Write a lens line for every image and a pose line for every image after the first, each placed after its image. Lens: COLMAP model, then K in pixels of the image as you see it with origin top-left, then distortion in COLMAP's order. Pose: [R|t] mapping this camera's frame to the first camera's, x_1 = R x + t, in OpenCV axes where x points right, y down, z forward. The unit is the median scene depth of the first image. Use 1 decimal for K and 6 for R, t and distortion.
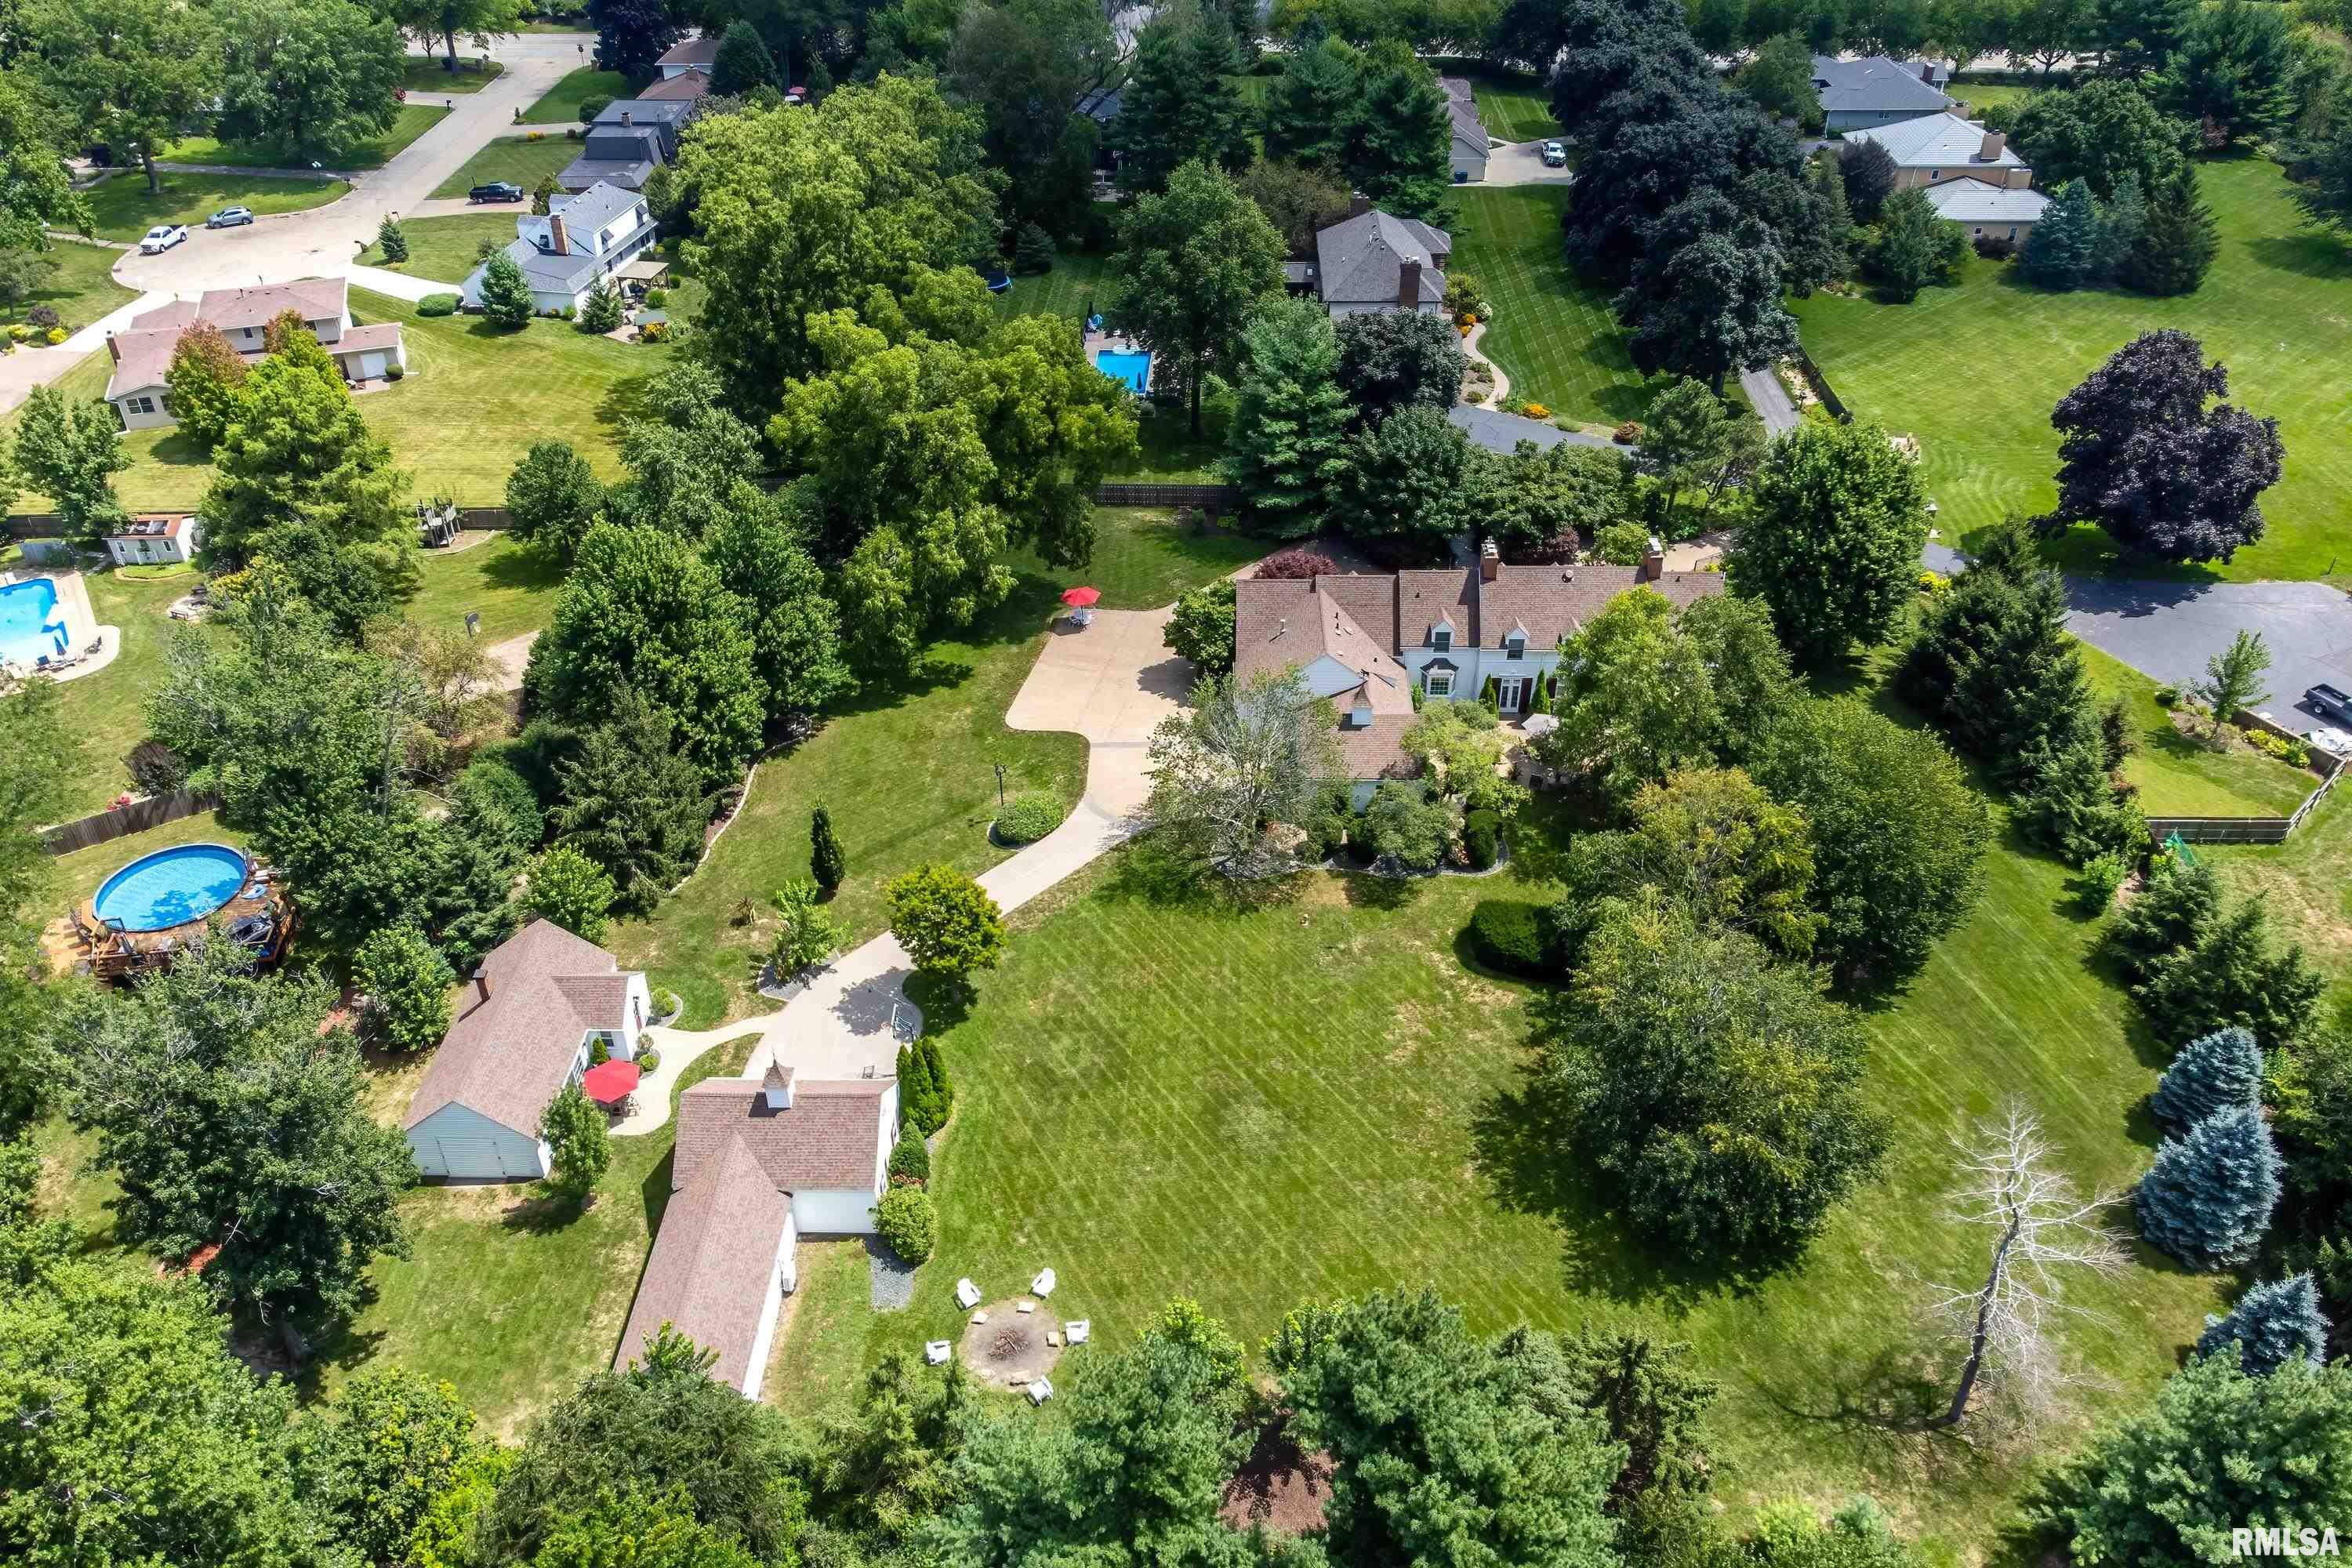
lens RADIAL K [[1752.4, 0, 1176.0], [0, 1752.4, 784.0], [0, 0, 1]] dist [0.020735, -0.004969]
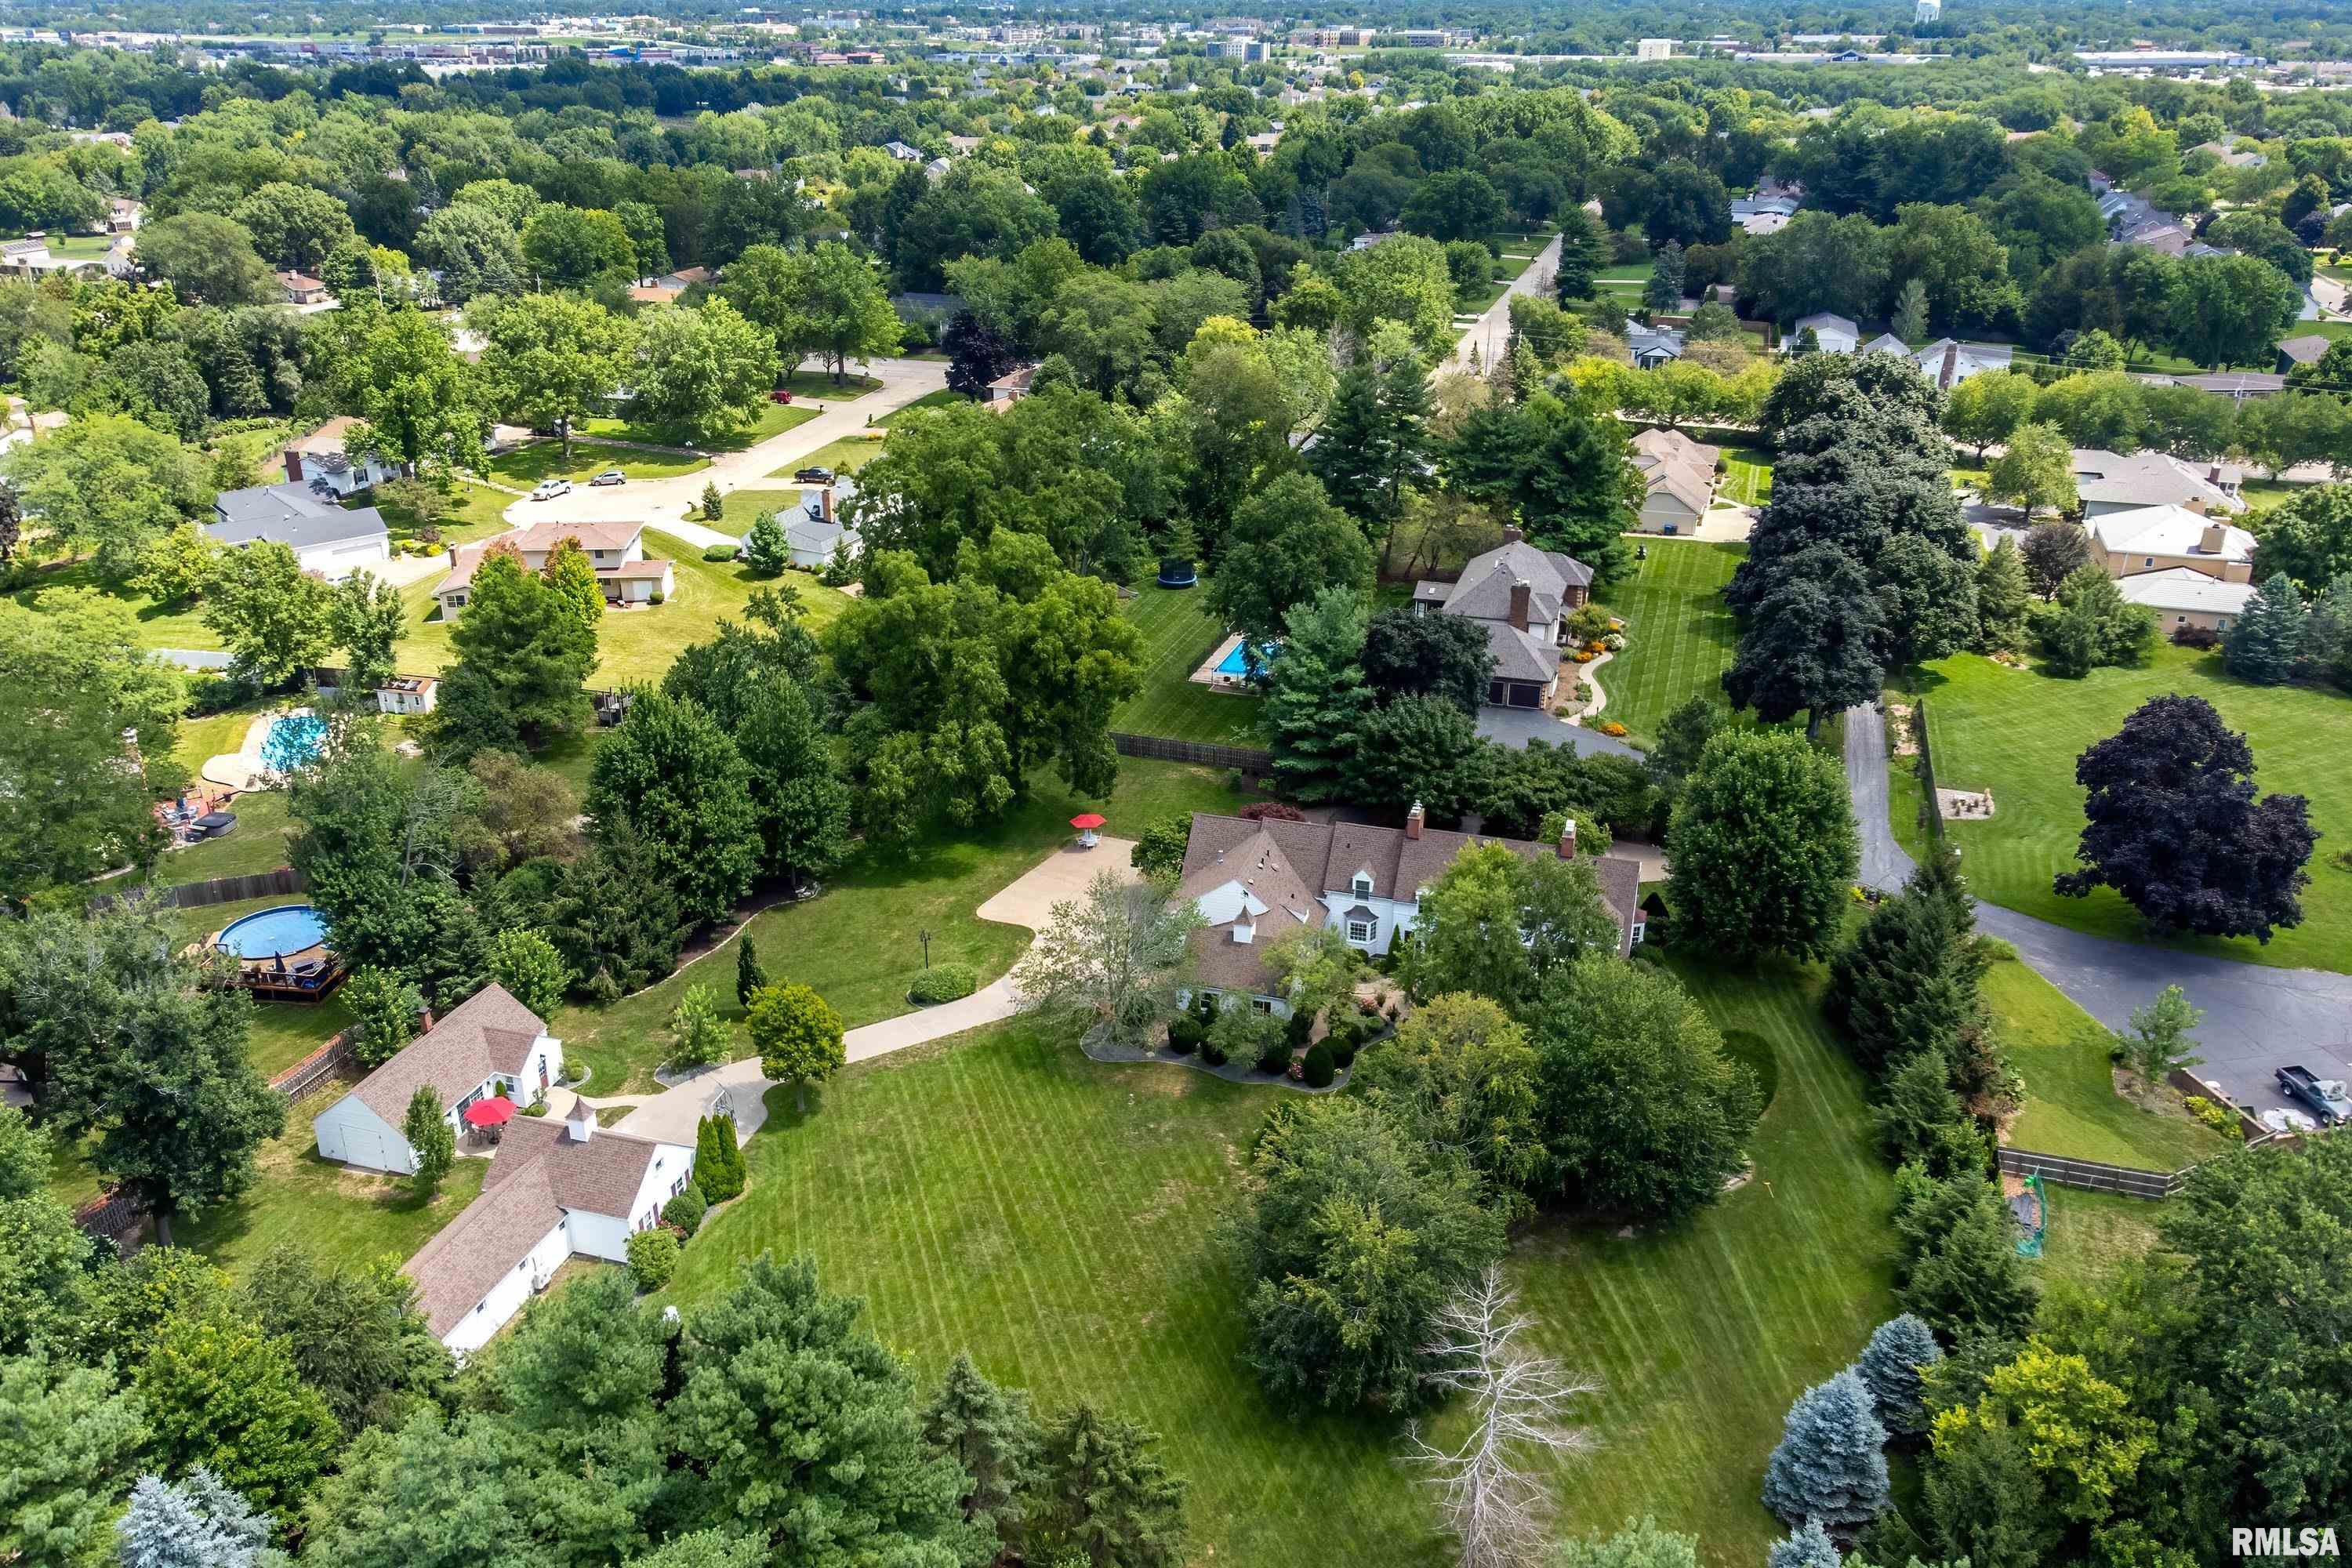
lens RADIAL K [[1813.7, 0, 1176.0], [0, 1813.7, 784.0], [0, 0, 1]] dist [0.019748, -0.004157]
pose [[0.960371, 0.116089, -0.253398, 0.293729], [-0.164257, 0.970216, -0.178045, 0.067005], [0.225182, 0.212611, 0.950836, -0.089724]]
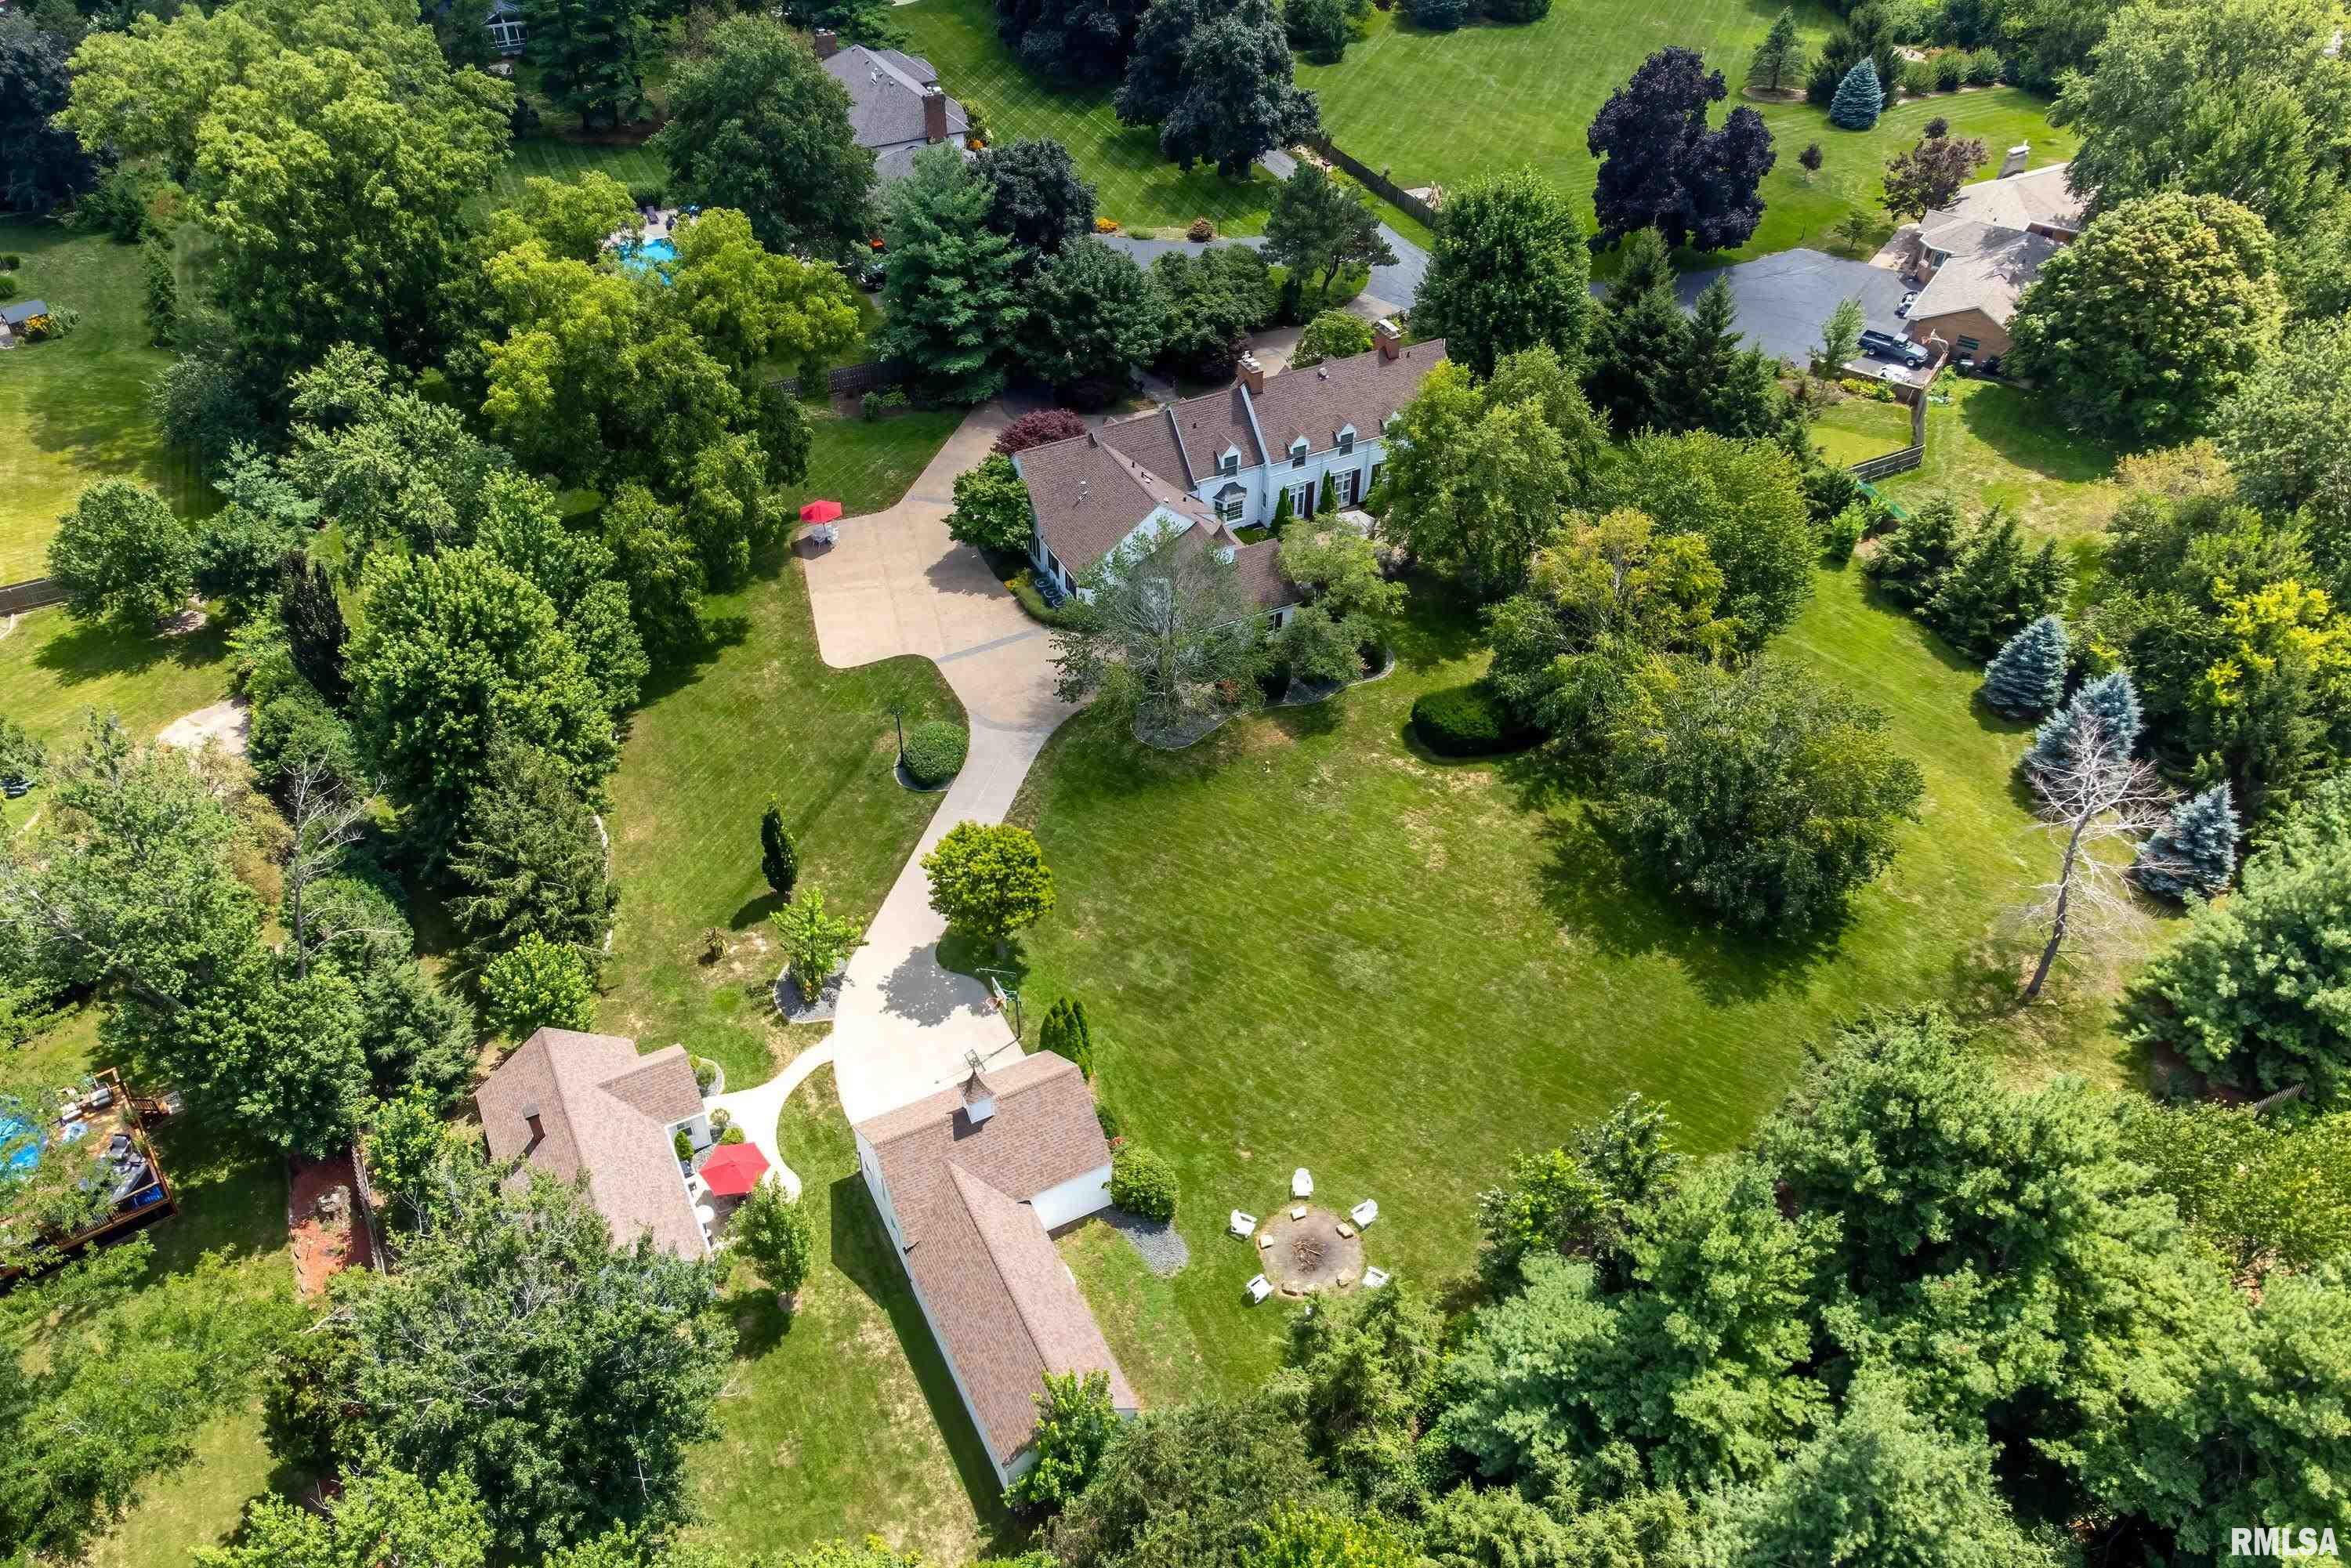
lens RADIAL K [[1751.6, 0, 1175.5], [0, 1751.6, 784.0], [0, 0, 1]] dist [0.020735, -0.004969]
pose [[0.881004, -0.297974, 0.367482, -0.274009], [0.262471, 0.954079, 0.144367, -0.056294], [-0.393625, -0.030735, 0.918757, 0.086213]]
